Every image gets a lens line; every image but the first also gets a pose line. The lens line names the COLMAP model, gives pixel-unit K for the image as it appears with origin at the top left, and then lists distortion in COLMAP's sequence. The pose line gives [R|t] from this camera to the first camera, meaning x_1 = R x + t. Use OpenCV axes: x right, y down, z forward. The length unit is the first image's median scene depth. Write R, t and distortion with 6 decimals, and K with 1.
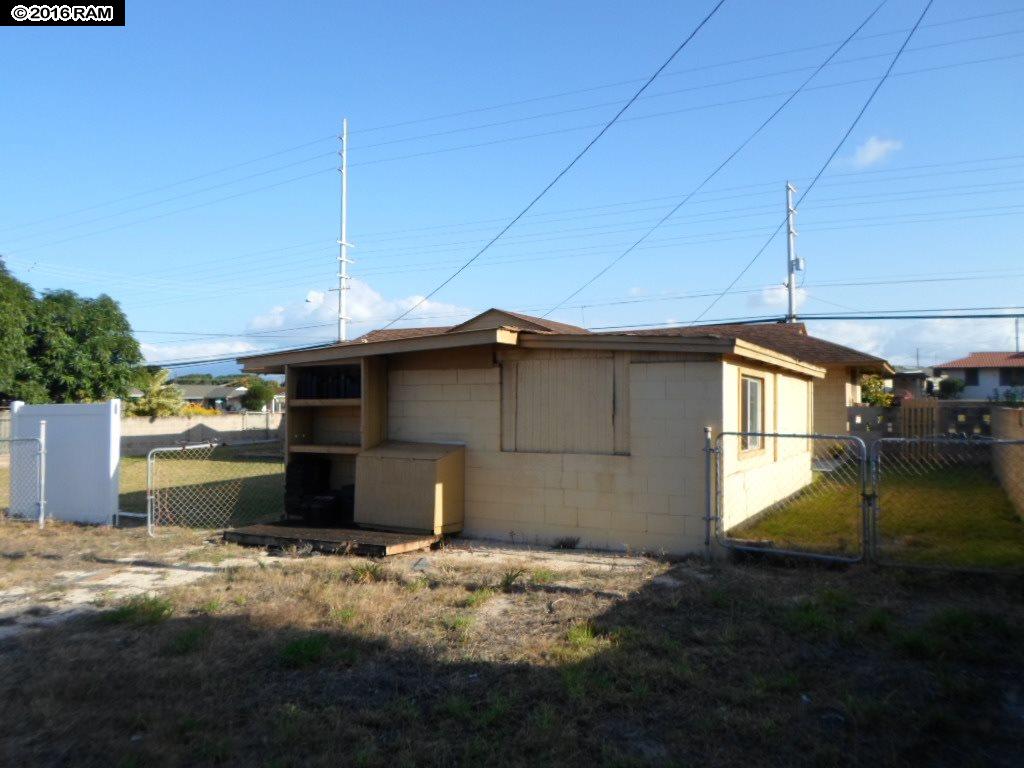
lens RADIAL K [[832.8, 0, 512.0], [0, 832.8, 384.0], [0, 0, 1]] dist [-0.016554, 0.000279]
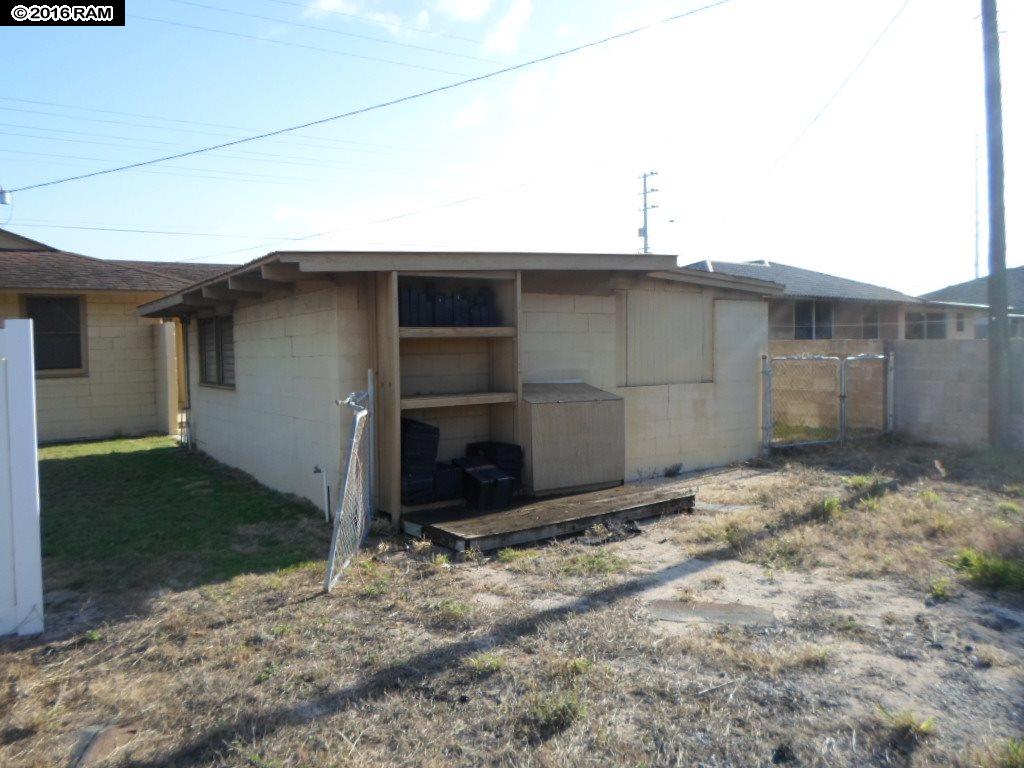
lens RADIAL K [[832.8, 0, 512.0], [0, 832.8, 384.0], [0, 0, 1]] dist [-0.016554, 0.000279]
pose [[0.376433, -0.044300, 0.925384, -0.941330], [-0.013728, 0.998480, 0.053384, 0.030633], [-0.926342, -0.032799, 0.375253, 0.783321]]
